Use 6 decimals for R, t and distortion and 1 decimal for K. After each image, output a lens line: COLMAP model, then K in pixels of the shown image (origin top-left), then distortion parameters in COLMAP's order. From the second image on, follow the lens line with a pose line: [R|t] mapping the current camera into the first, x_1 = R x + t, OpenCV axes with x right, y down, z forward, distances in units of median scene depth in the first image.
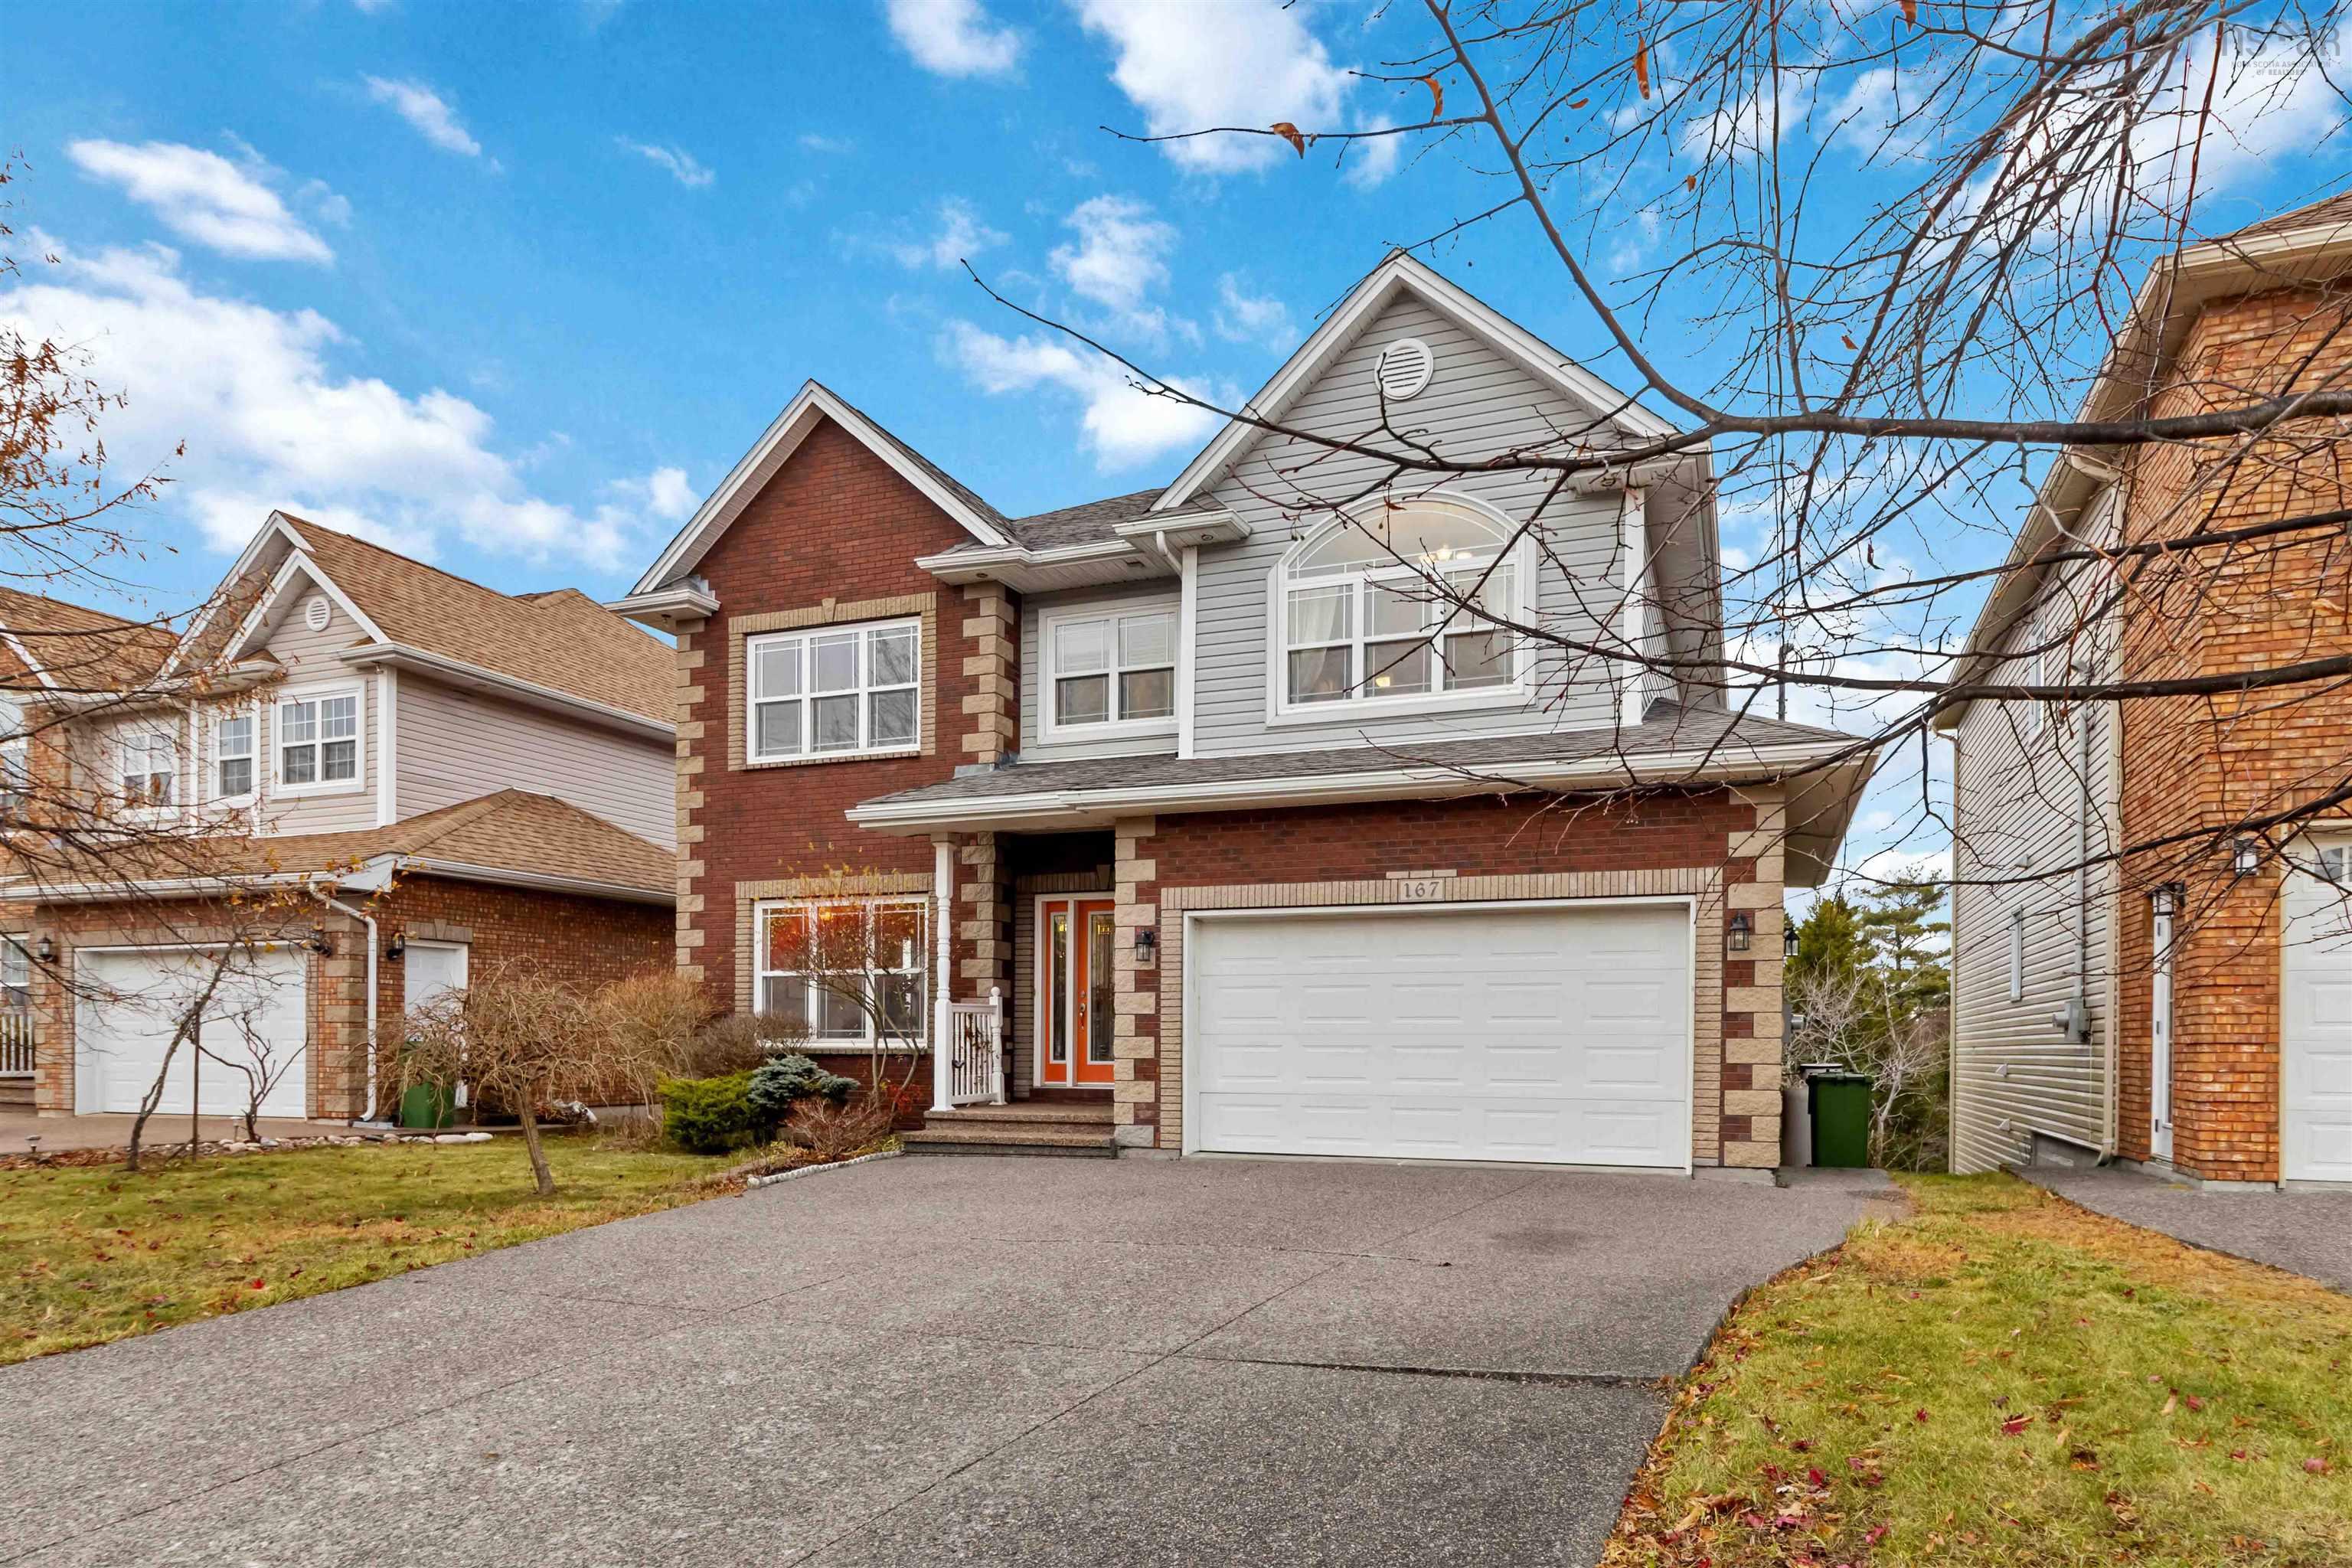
lens RADIAL K [[1365.1, 0, 1176.0], [0, 1365.1, 784.0], [0, 0, 1]] dist [-0.002079, -0.000449]
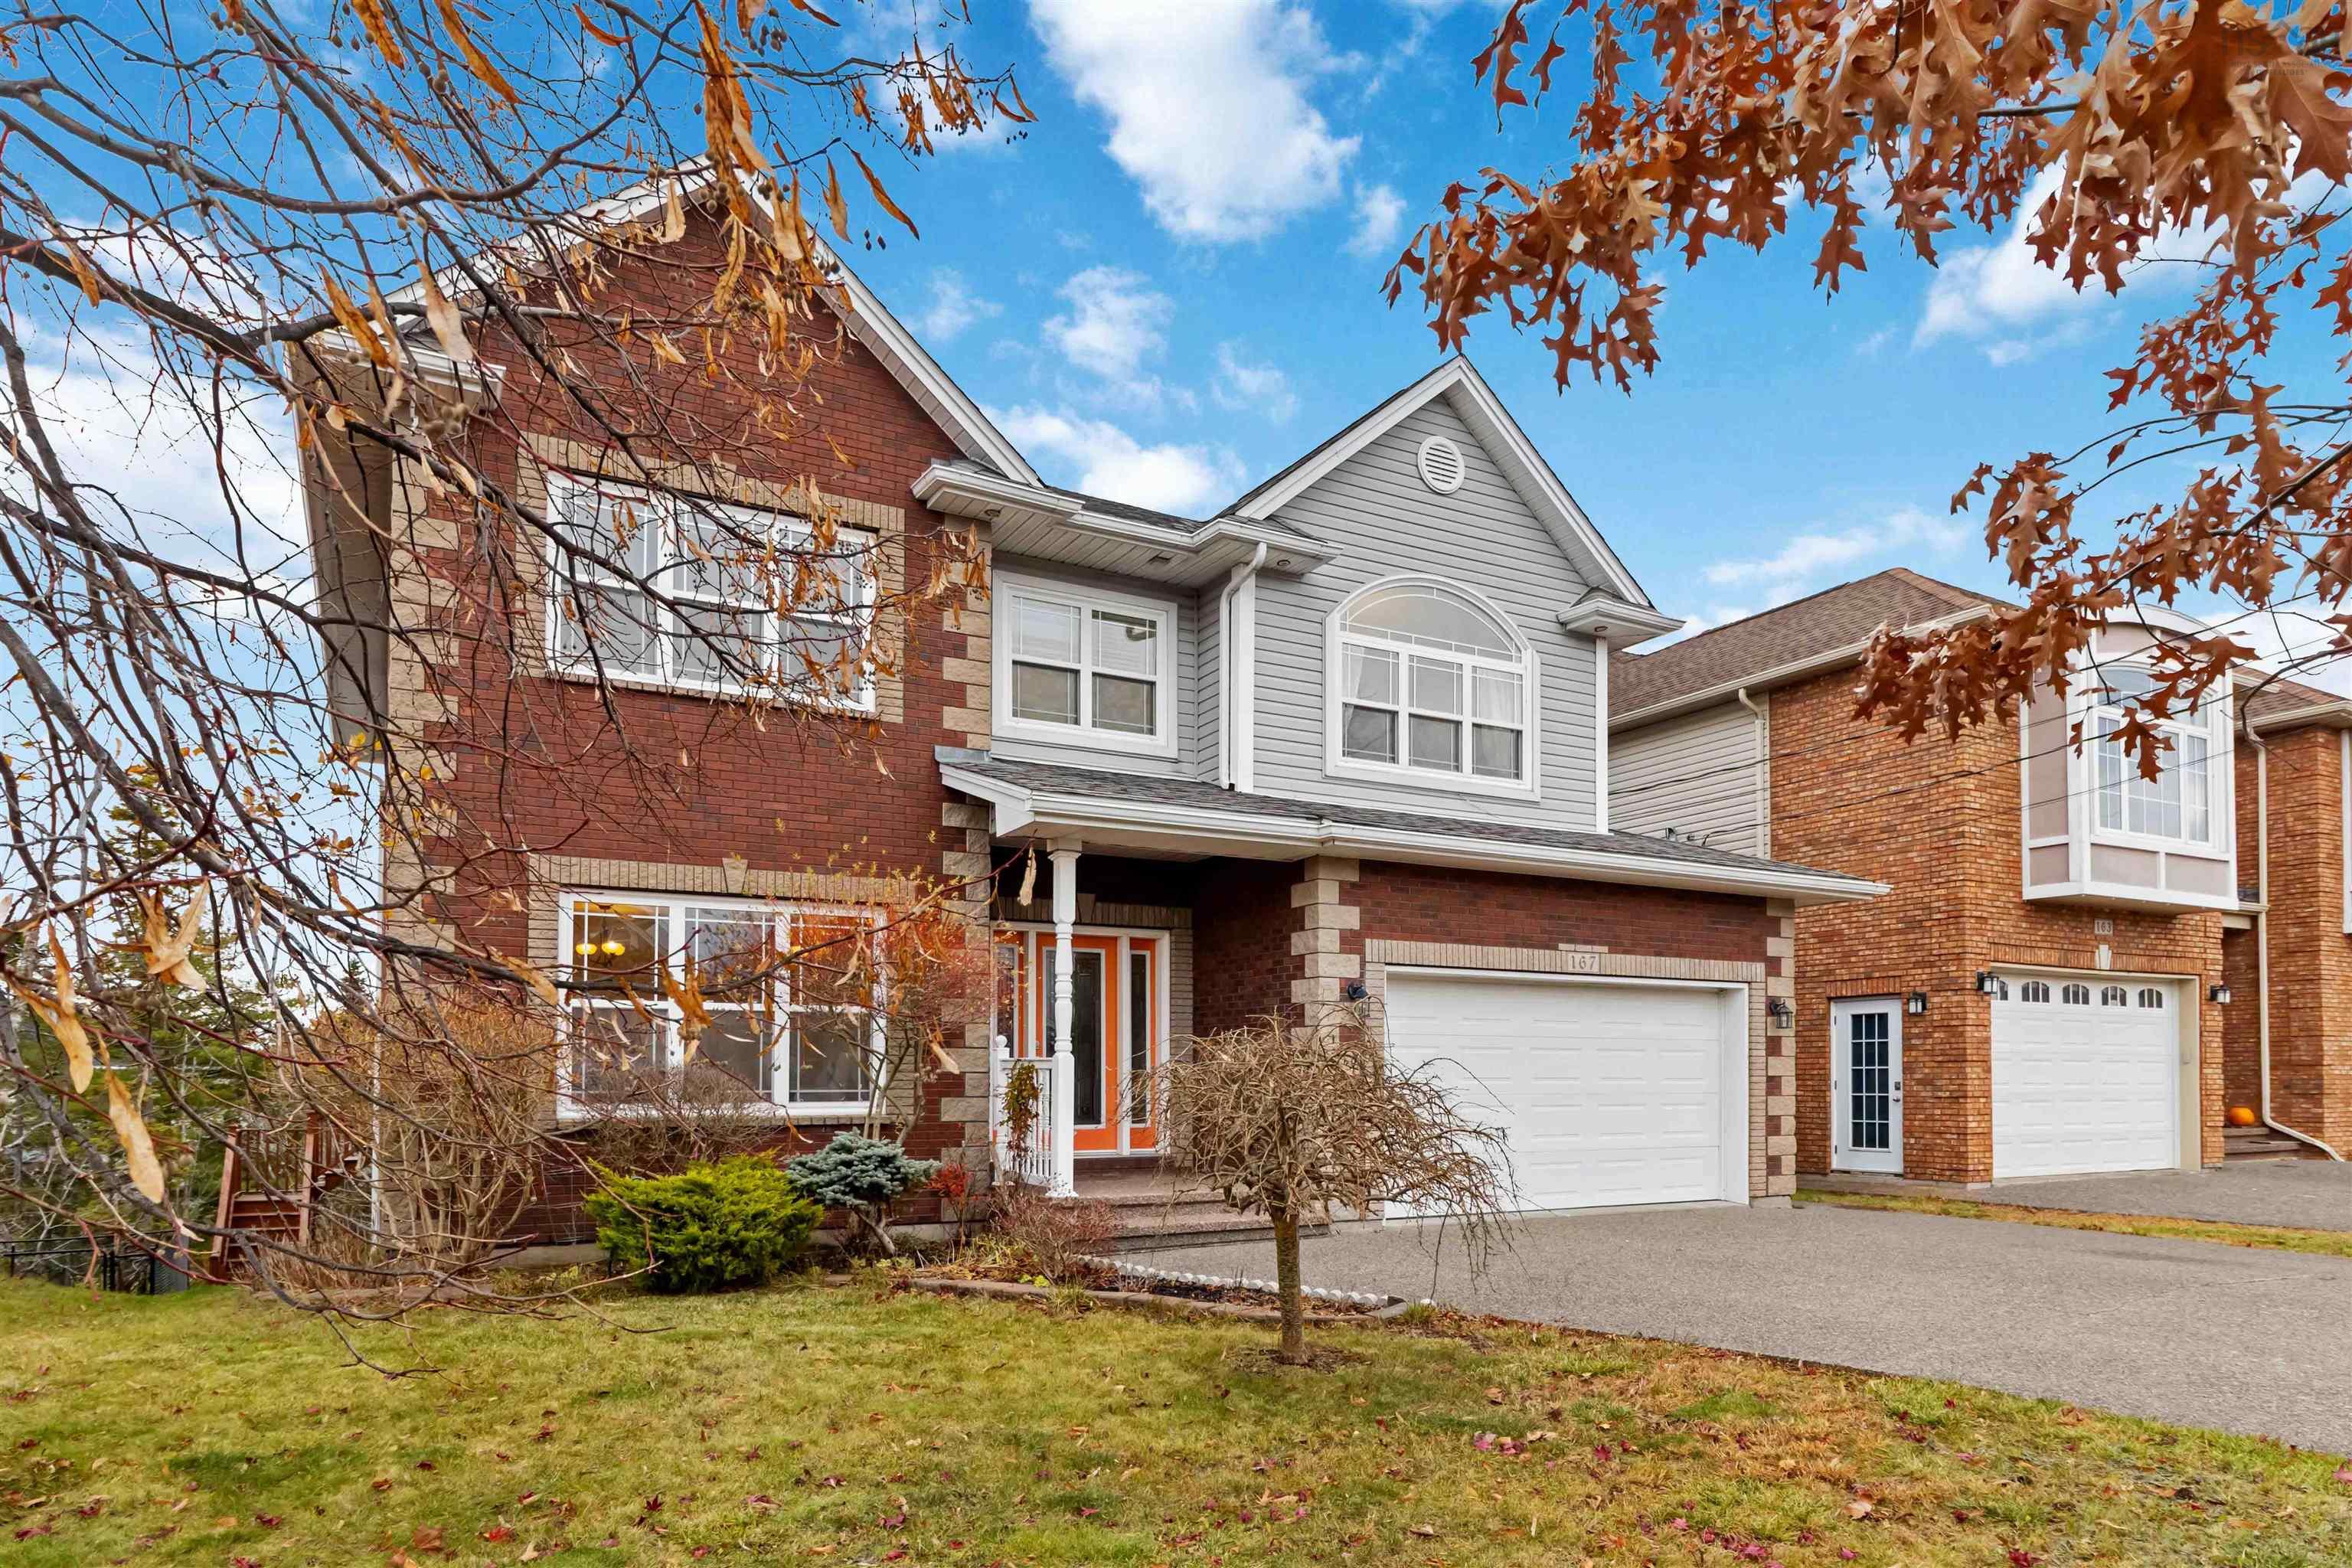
lens RADIAL K [[1449.9, 0, 1176.0], [0, 1449.9, 784.0], [0, 0, 1]] dist [0.000985, 0.000088]
pose [[0.626950, 0.157285, 0.763017, -0.860439], [-0.137714, 0.986359, -0.090168, 0.078423], [-0.766791, -0.048548, 0.640058, 0.462224]]
